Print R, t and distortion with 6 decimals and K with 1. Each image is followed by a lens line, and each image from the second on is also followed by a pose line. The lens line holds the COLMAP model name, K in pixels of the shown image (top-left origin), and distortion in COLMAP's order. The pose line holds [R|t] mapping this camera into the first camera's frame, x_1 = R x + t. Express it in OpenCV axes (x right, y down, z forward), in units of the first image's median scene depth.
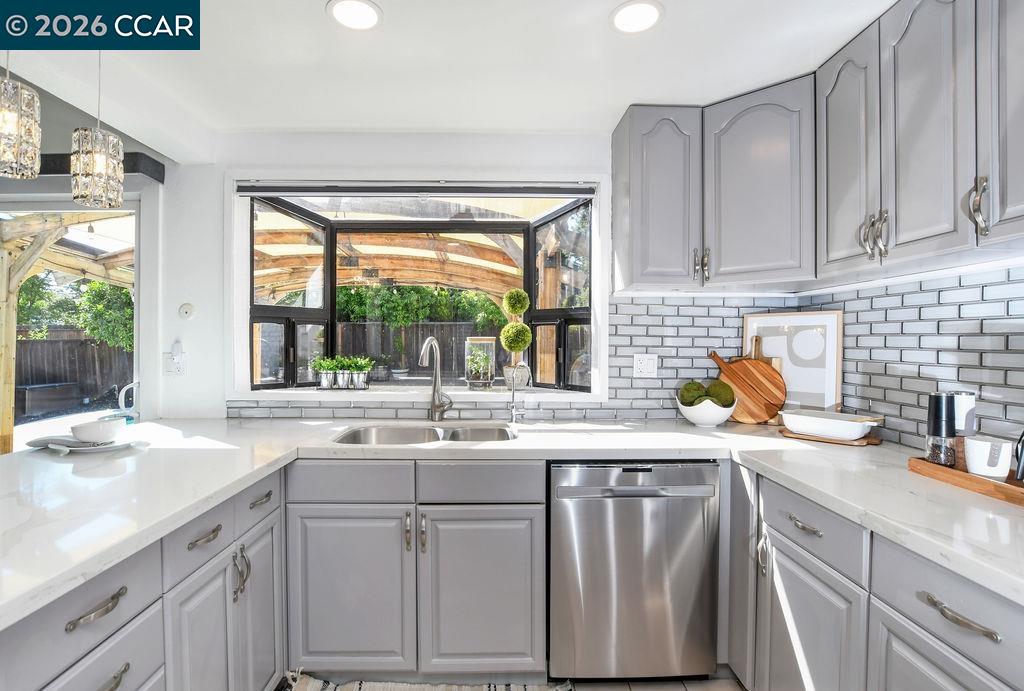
lens RADIAL K [[481.1, 0, 489.5], [0, 481.1, 353.8], [0, 0, 1]] dist [-0.030025, 0.003399]
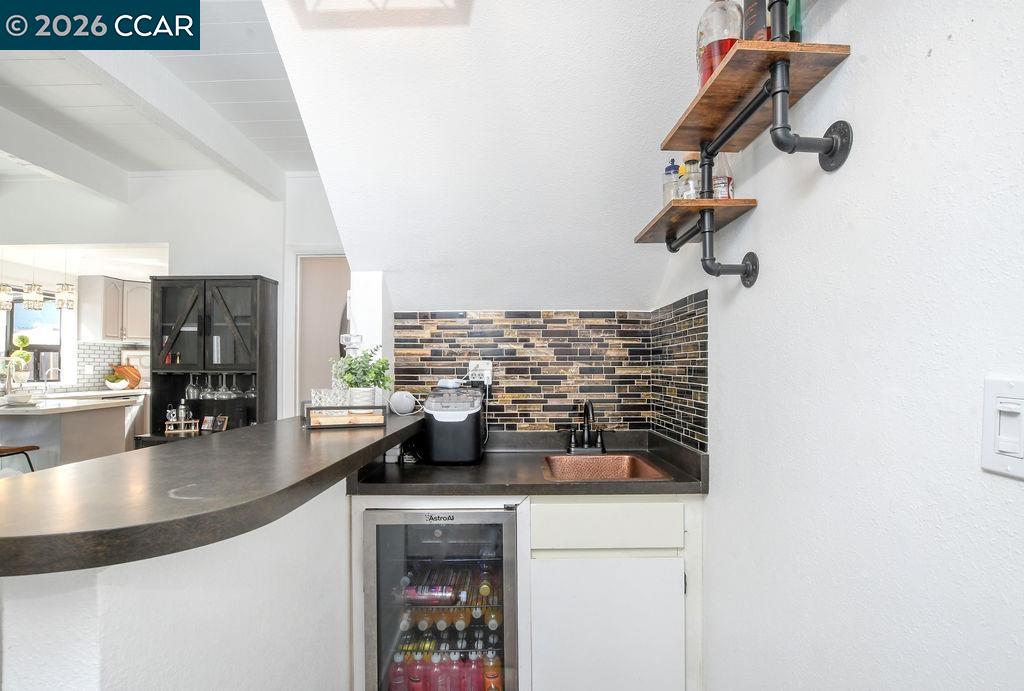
lens RADIAL K [[481.1, 0, 505.8], [0, 481.1, 351.0], [0, 0, 1]] dist [-0.030025, 0.003399]
pose [[0.008175, 0.022672, 0.999710, -2.198024], [0.025178, 0.999421, -0.022871, 0.040395], [-0.999650, 0.025357, 0.007599, -1.250997]]
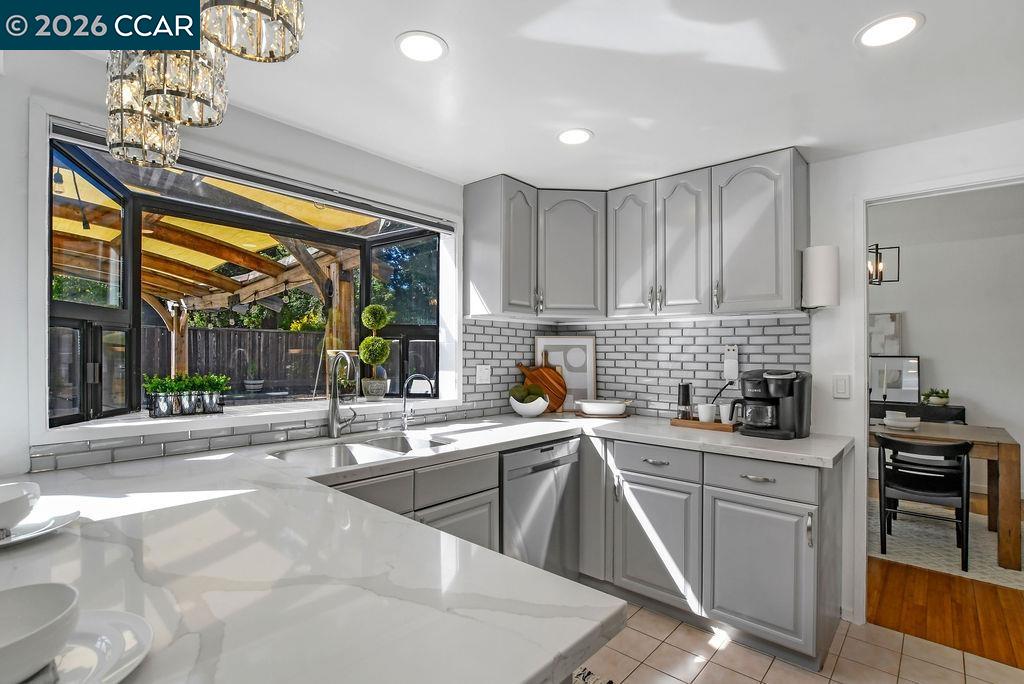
lens RADIAL K [[481.1, 0, 496.4], [0, 481.1, 349.4], [0, 0, 1]] dist [-0.030025, 0.003399]
pose [[0.690475, 0.009057, 0.723300, -0.581147], [0.010334, 0.999696, -0.022383, -0.012029], [-0.723282, 0.022930, 0.690172, 0.104795]]
